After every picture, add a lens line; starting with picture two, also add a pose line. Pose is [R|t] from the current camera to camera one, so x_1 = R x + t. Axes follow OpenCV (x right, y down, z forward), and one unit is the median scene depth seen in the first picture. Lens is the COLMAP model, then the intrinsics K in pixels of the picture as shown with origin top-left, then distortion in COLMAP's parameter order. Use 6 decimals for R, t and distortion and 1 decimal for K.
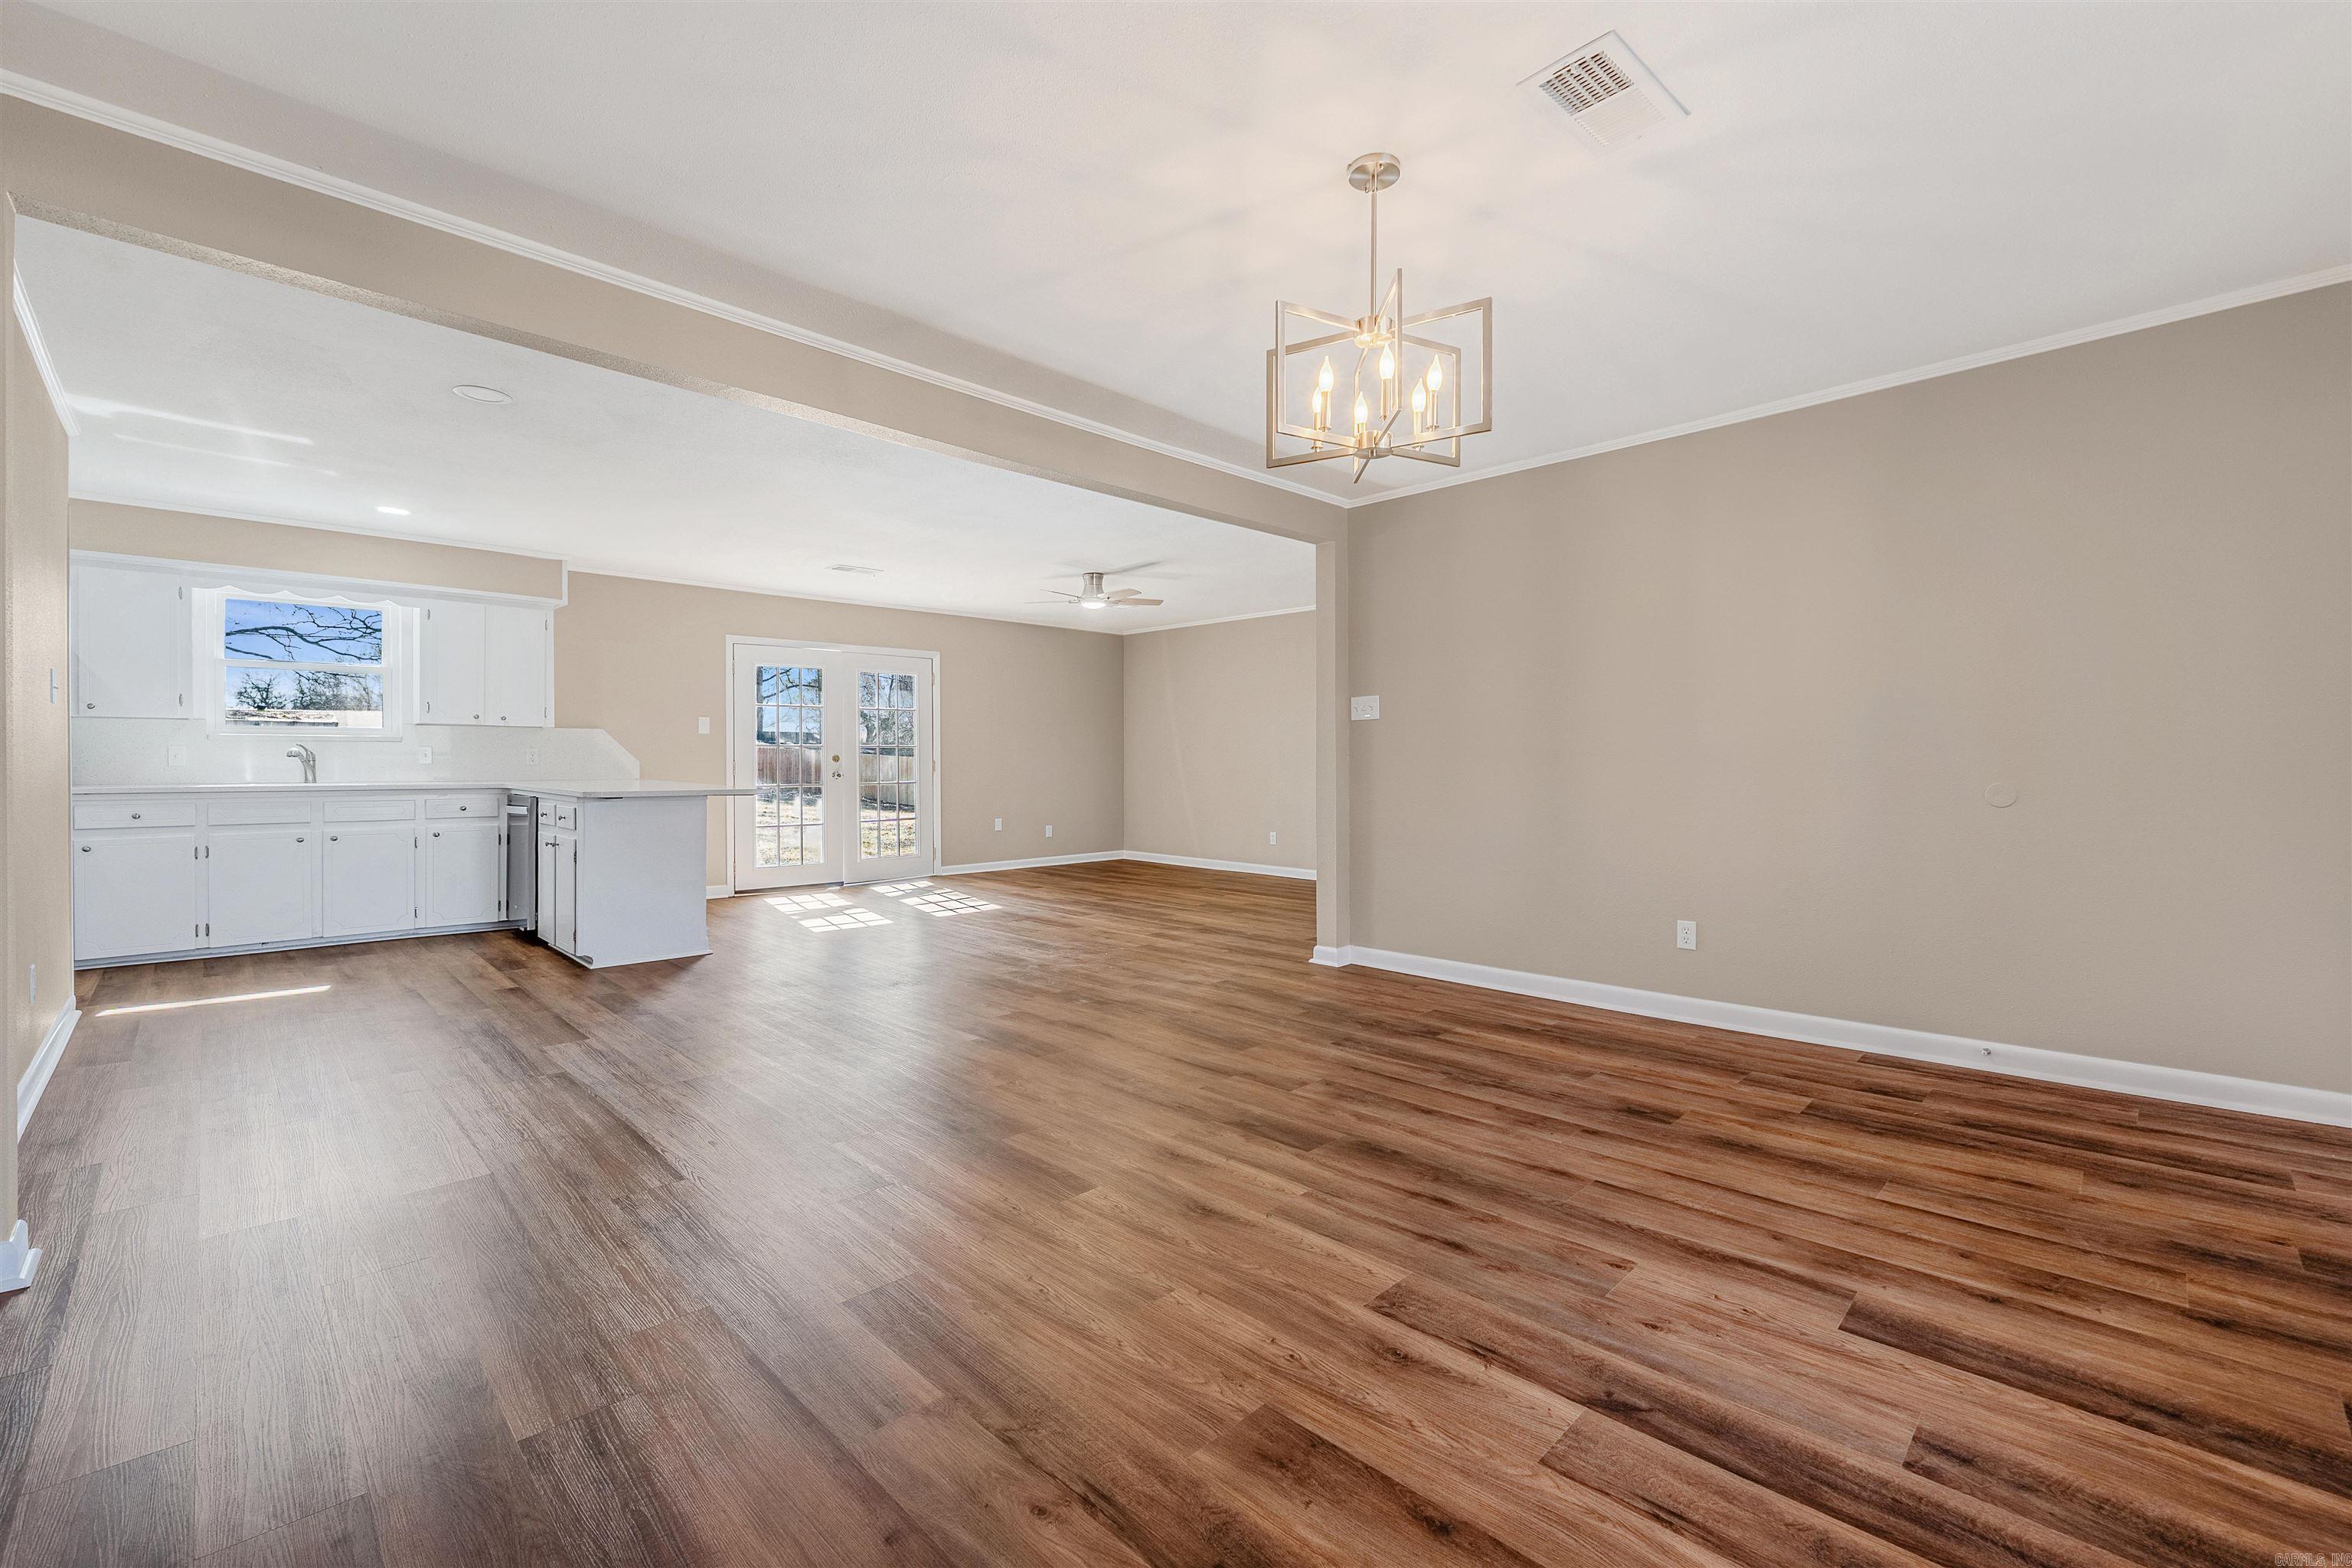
lens RADIAL K [[1021.1, 0, 1169.1], [0, 1021.1, 769.3], [0, 0, 1]] dist [-0.001846, -0.000114]
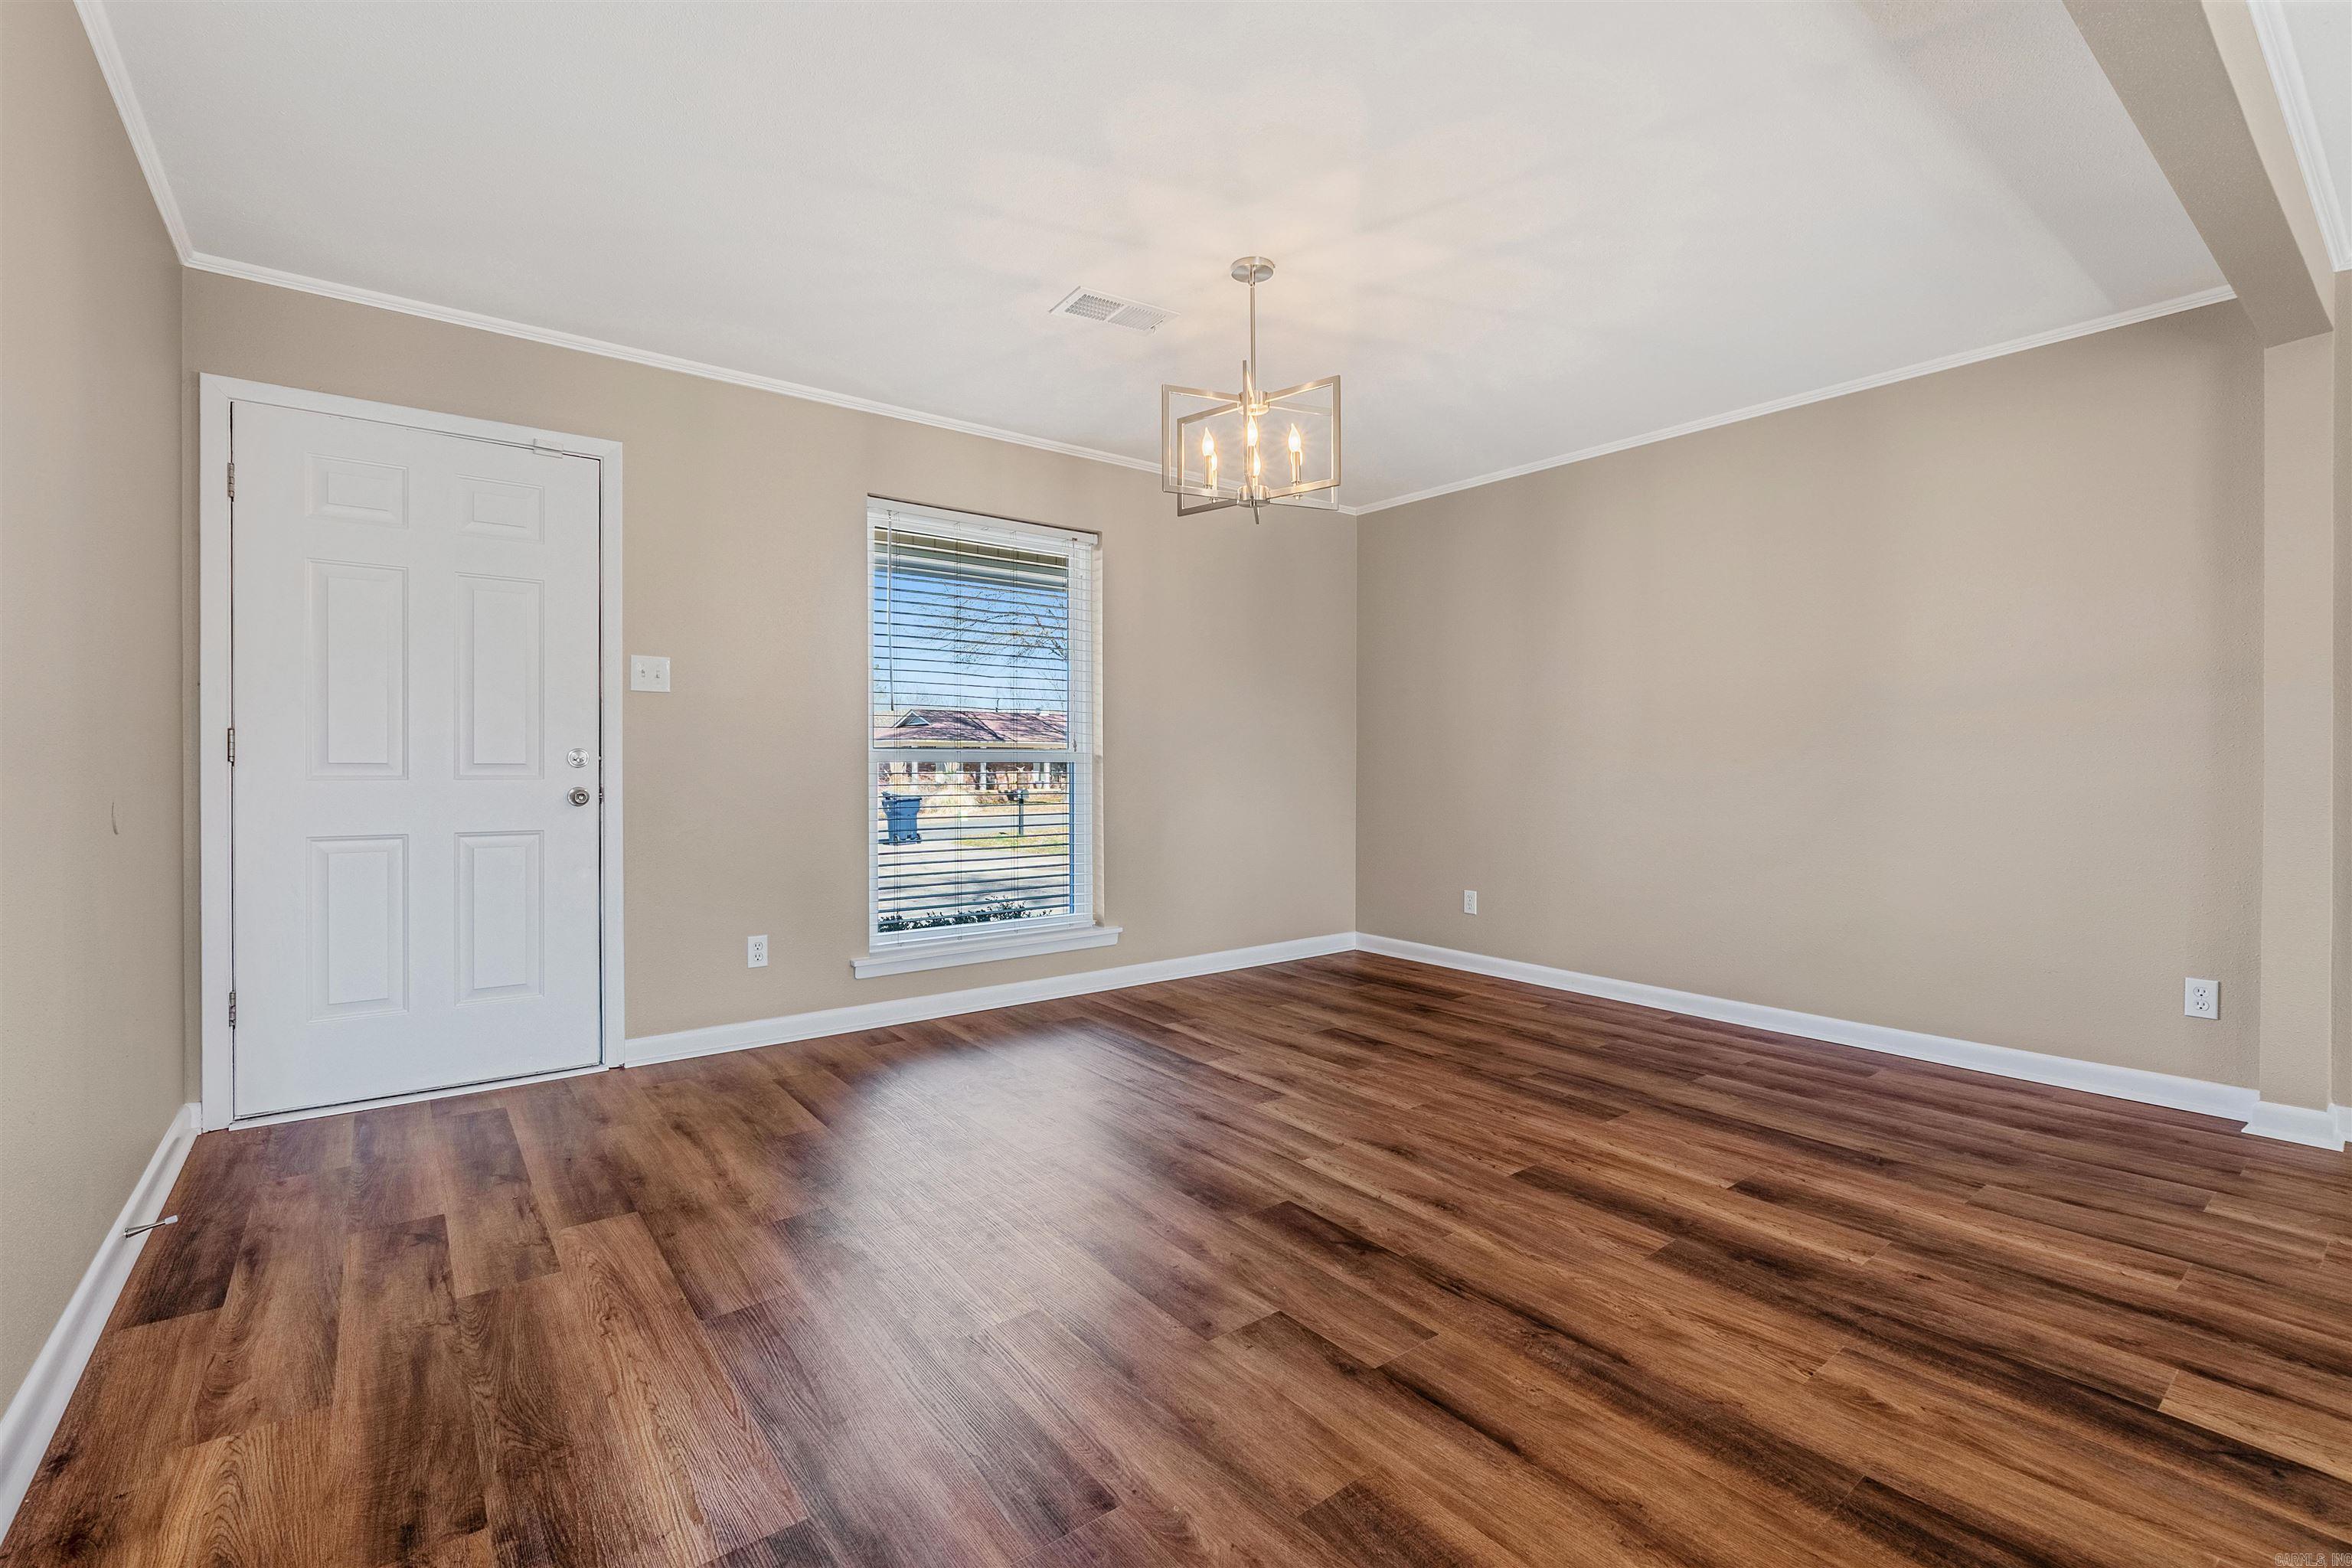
lens RADIAL K [[1021.1, 0, 1185.8], [0, 1021.1, 771.6], [0, 0, 1]] dist [-0.001846, -0.000114]
pose [[-0.993859, 0.001543, 0.110641, 0.145177], [0.003045, 0.999905, 0.013411, -0.009375], [-0.110610, 0.013665, -0.993770, 2.176160]]
